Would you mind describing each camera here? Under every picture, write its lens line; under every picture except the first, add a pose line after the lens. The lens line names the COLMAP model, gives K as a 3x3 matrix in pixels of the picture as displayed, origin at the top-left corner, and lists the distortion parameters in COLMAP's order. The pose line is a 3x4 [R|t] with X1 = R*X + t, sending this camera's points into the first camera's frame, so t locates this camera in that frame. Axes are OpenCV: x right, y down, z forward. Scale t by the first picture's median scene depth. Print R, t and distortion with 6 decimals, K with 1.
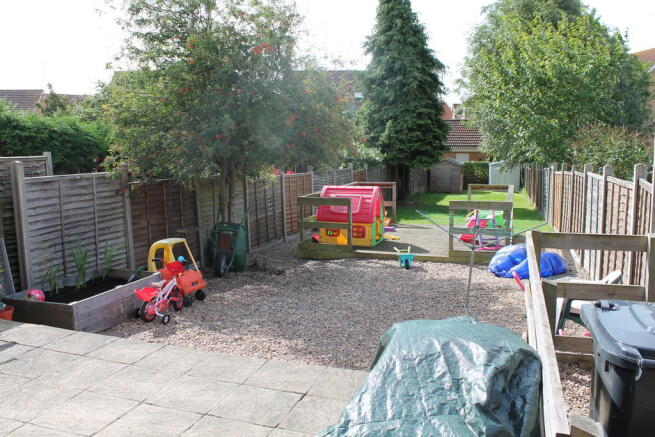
lens RADIAL K [[551.4, 0, 327.5], [0, 551.4, 218.5], [0, 0, 1]] dist [-0.004025, -0.000086]
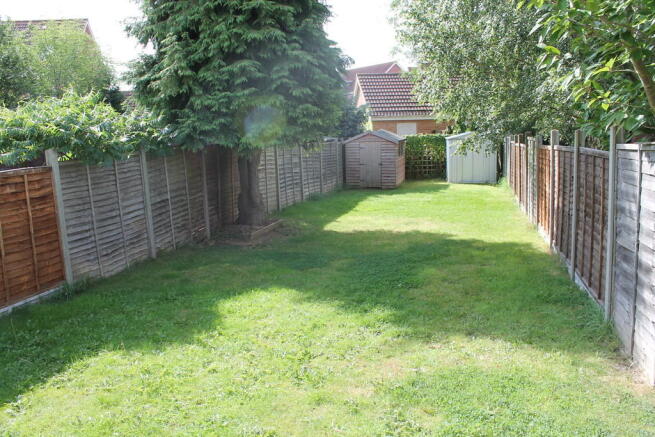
lens RADIAL K [[551.4, 0, 327.5], [0, 551.4, 218.5], [0, 0, 1]] dist [-0.004025, -0.000086]
pose [[0.997789, -0.040741, 0.052504, 0.118484], [0.038748, 0.998510, 0.038436, -0.035055], [-0.053992, -0.036316, 0.997881, 0.364815]]
